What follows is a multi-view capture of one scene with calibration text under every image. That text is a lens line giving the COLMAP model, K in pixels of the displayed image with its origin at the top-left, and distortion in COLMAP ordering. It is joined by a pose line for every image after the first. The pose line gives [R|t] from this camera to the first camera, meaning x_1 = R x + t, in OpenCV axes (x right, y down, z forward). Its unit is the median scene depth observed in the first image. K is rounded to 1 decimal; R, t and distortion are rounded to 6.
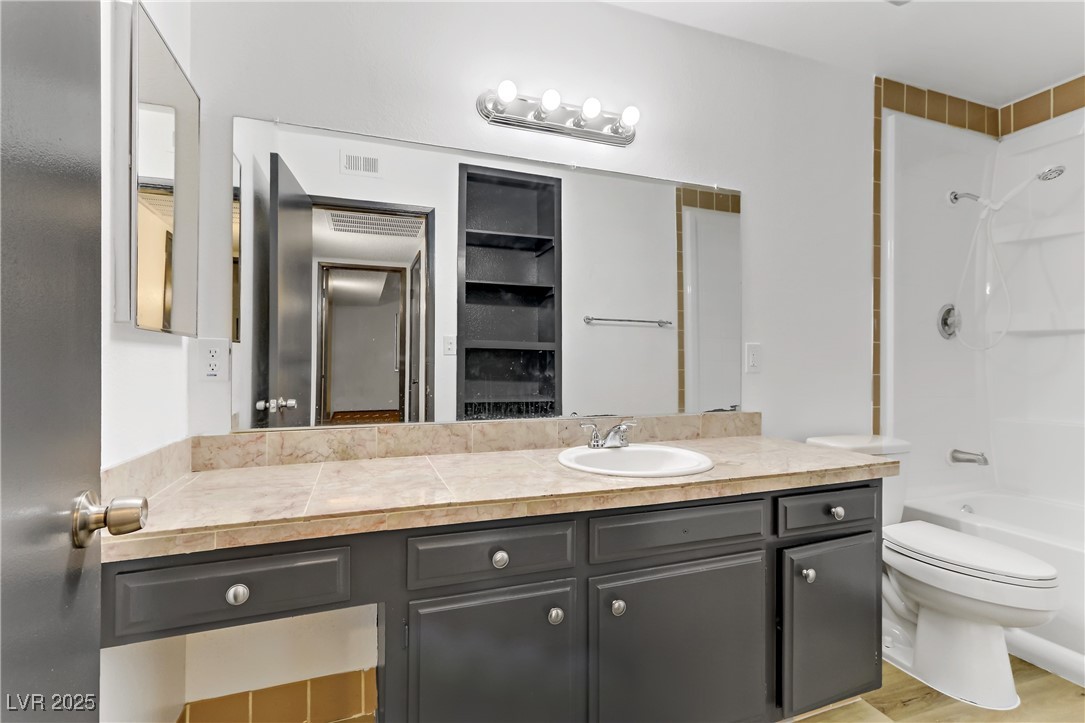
lens RADIAL K [[494.5, 0, 539.6], [0, 494.5, 359.6], [0, 0, 1]] dist [0.003809, 0.001859]
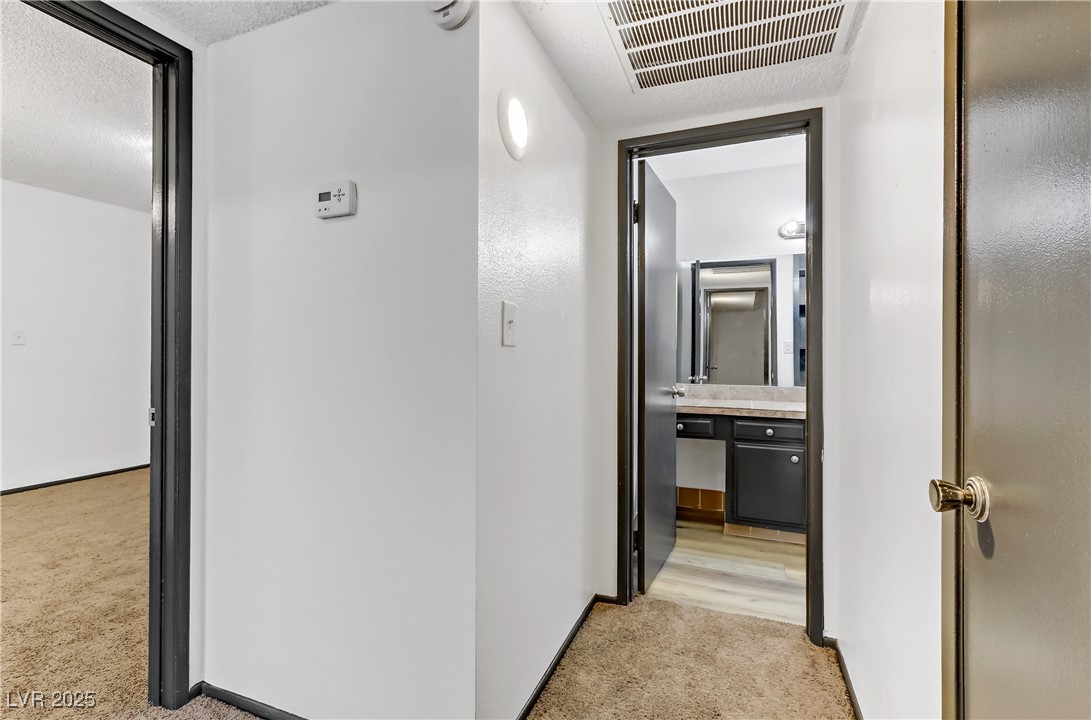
lens RADIAL K [[497.2, 0, 542.7], [0, 497.2, 356.4], [0, 0, 1]] dist [0.003809, 0.001859]
pose [[0.742869, 0.002974, -0.669430, 0.583885], [-0.001767, 0.999995, 0.002481, -0.005114], [0.669434, -0.000660, 0.742871, -1.305302]]
